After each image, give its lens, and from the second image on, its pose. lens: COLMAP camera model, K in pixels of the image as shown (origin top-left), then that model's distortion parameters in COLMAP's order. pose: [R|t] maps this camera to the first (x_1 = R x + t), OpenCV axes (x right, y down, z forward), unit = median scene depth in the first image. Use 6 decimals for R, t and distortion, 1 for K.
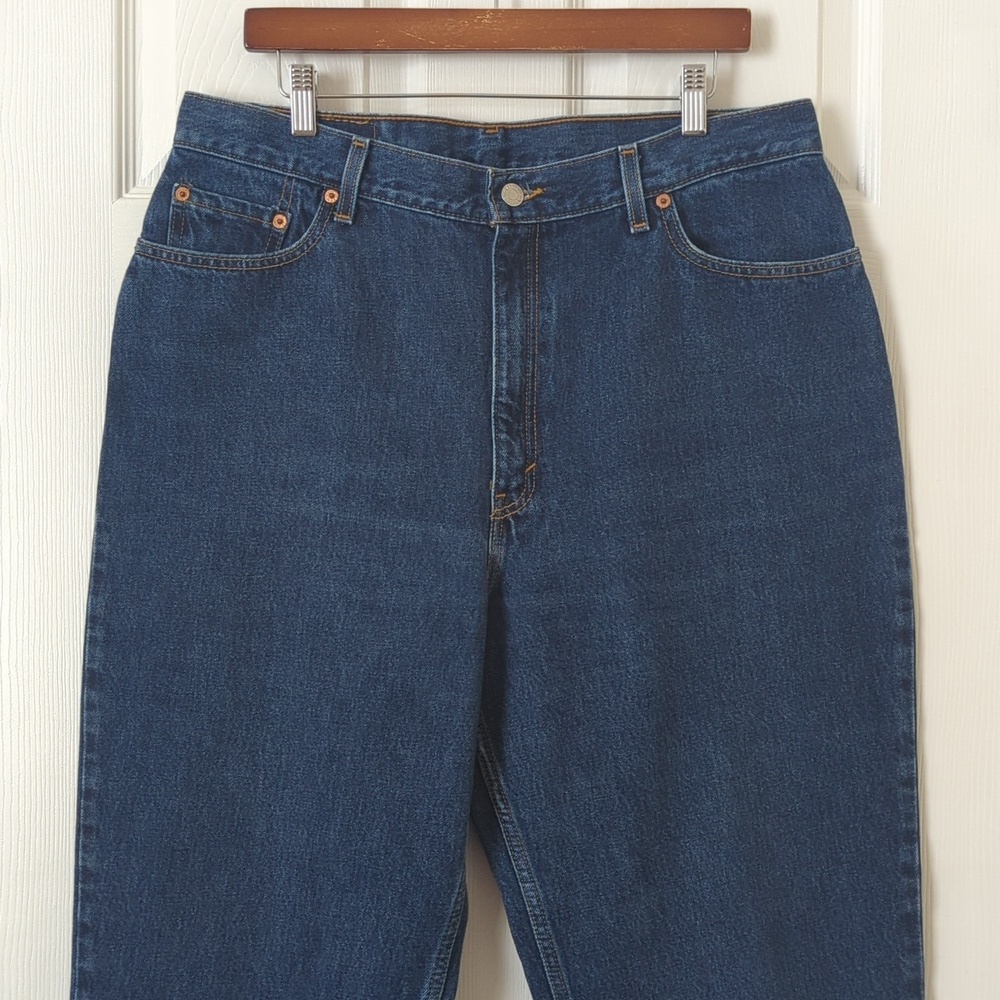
lens RADIAL K [[1435.2, 0, 503.2], [0, 1435.2, 527.9], [0, 0, 1]] dist [0.074286, 0.000000]
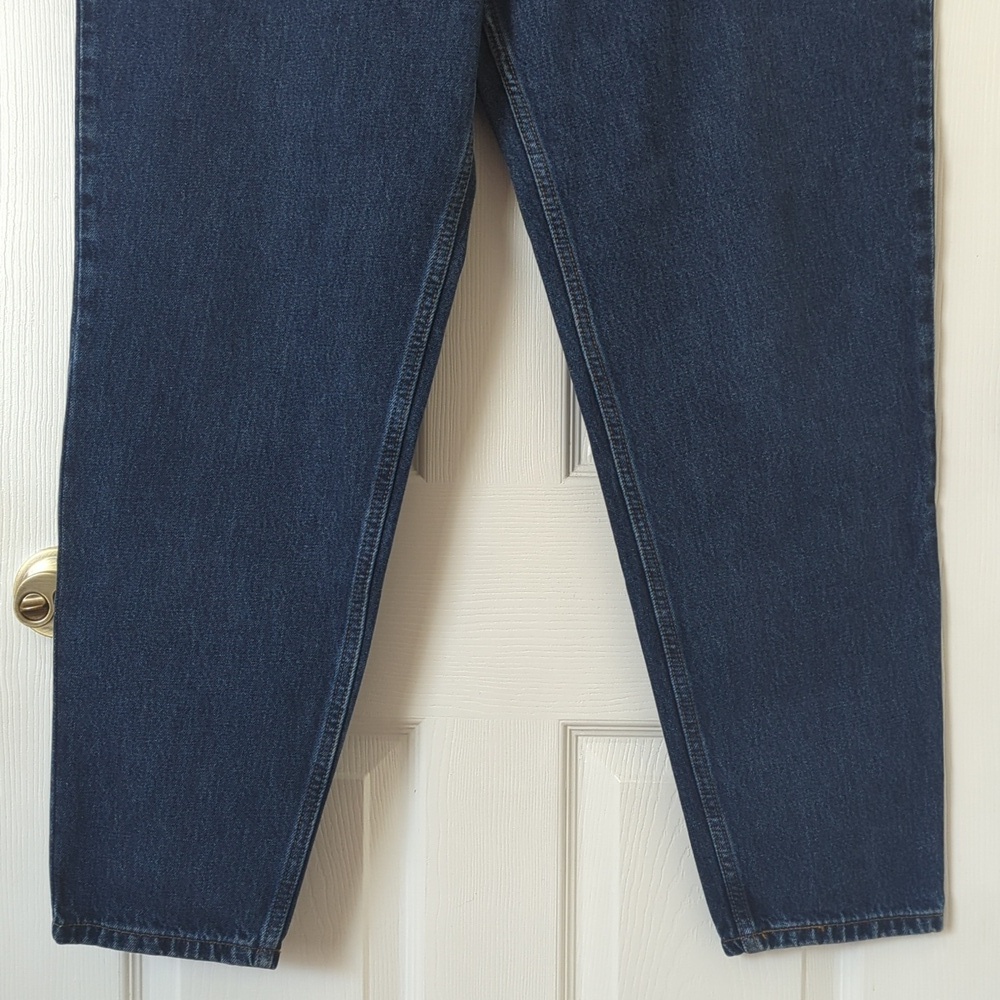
lens RADIAL K [[1435.2, 0, 521.4], [0, 1435.2, 460.5], [0, 0, 1]] dist [0.074286, 0.000000]
pose [[0.999974, -0.002584, 0.006768, -0.000327], [0.002336, 0.999332, 0.036463, 0.417895], [-0.006858, -0.036446, 0.999312, 0.008266]]
